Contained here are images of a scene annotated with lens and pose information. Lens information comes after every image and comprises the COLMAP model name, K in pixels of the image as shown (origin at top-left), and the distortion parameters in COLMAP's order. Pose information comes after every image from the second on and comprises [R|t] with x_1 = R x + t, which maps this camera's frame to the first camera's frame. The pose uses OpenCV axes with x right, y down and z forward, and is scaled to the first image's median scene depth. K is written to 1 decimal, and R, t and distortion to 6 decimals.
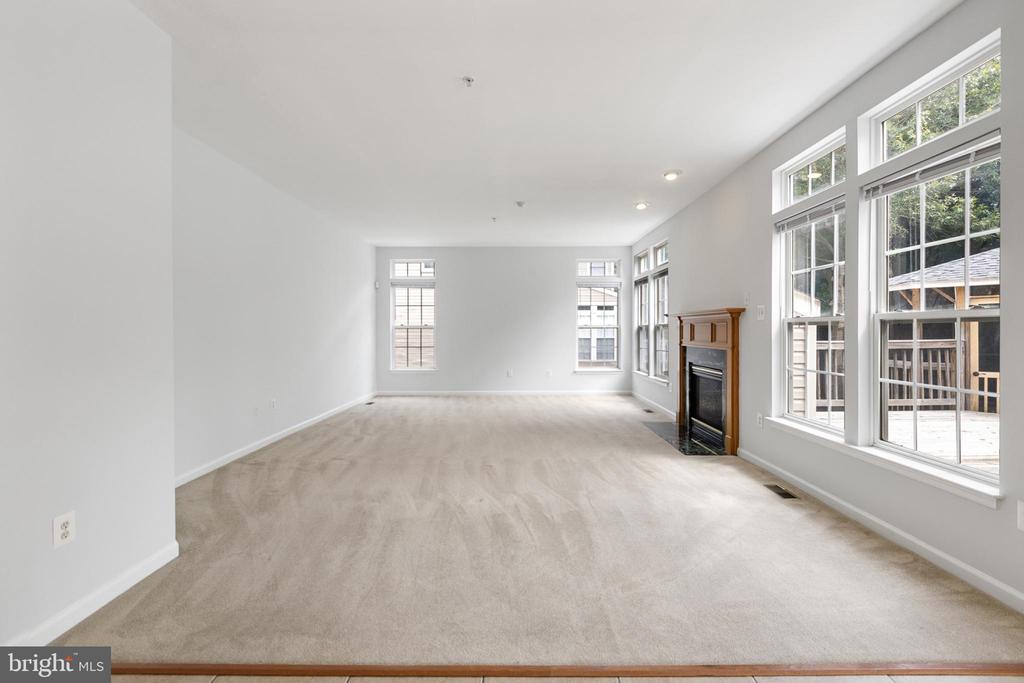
lens RADIAL K [[460.6, 0, 502.9], [0, 460.6, 339.0], [0, 0, 1]] dist [0.016627, 0.000064]
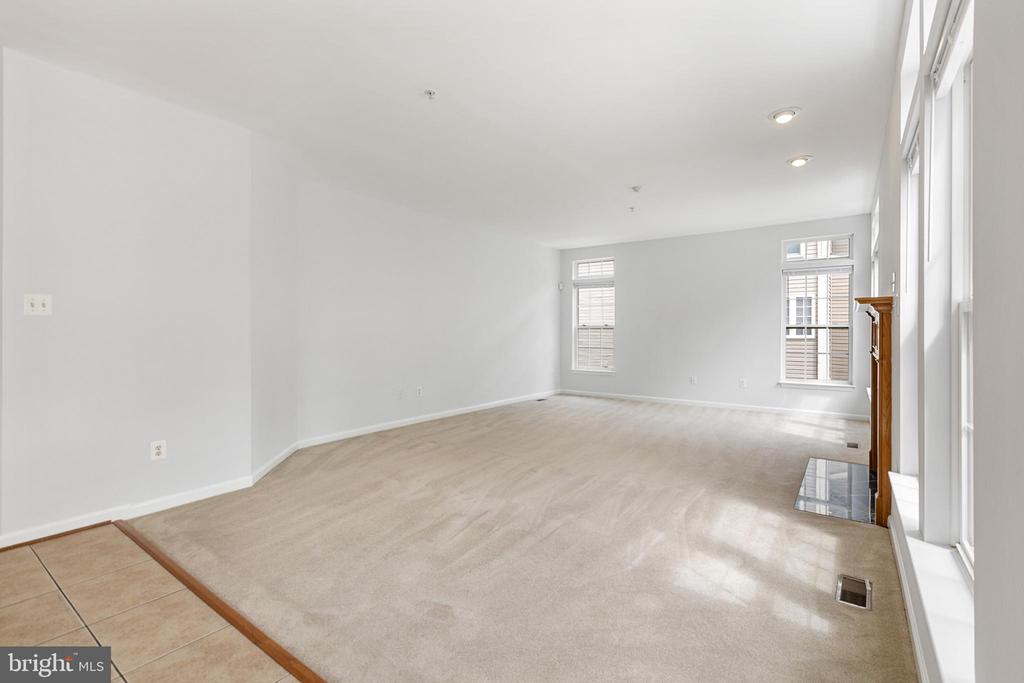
lens RADIAL K [[460.6, 0, 503.4], [0, 460.6, 336.0], [0, 0, 1]] dist [0.016627, 0.000064]
pose [[0.809016, 0.008344, -0.587727, 0.588645], [-0.011278, 0.999936, -0.001328, -0.007847], [0.587678, 0.007703, 0.809058, 0.213339]]
